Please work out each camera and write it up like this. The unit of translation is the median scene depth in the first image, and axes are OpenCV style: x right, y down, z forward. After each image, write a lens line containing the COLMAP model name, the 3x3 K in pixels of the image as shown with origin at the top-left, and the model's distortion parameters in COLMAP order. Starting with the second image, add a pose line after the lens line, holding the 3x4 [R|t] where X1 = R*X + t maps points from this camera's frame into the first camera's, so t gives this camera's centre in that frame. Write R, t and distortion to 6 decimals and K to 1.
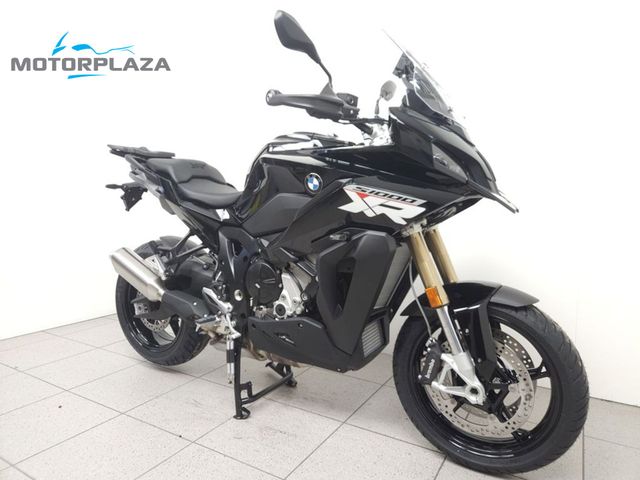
lens RADIAL K [[422.3, 0, 320.0], [0, 422.3, 240.0], [0, 0, 1]] dist [0.021724, -0.000480]
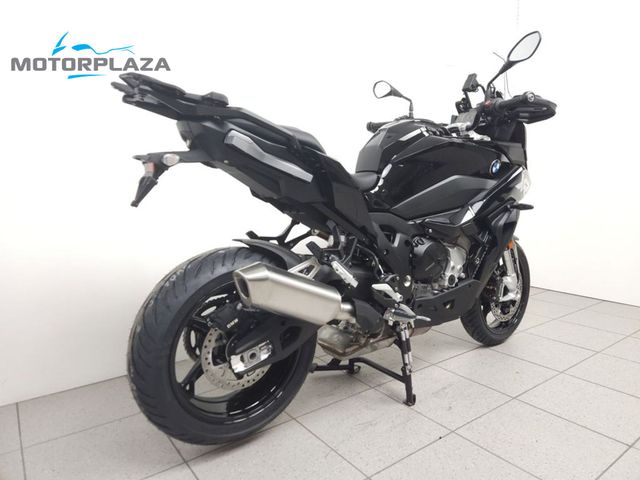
lens RADIAL K [[422.3, 0, 320.0], [0, 422.3, 240.0], [0, 0, 1]] dist [0.021724, -0.000480]
pose [[0.360262, -0.112547, 0.926037, -1.260758], [0.070727, 0.993133, 0.093187, -0.070596], [-0.930166, 0.031924, 0.365749, 0.920875]]
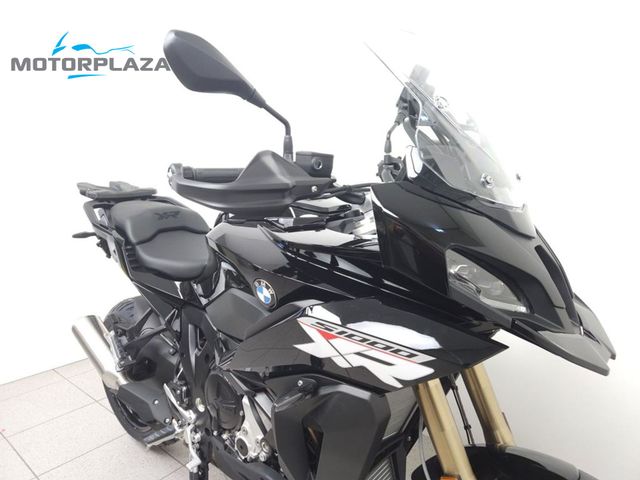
lens RADIAL K [[422.3, 0, 320.0], [0, 422.3, 240.0], [0, 0, 1]] dist [0.021724, -0.000480]
pose [[0.986792, -0.002788, -0.161970, 0.153872], [0.013524, 0.997779, 0.065220, -0.229053], [0.161428, -0.066549, 0.984638, 0.345656]]
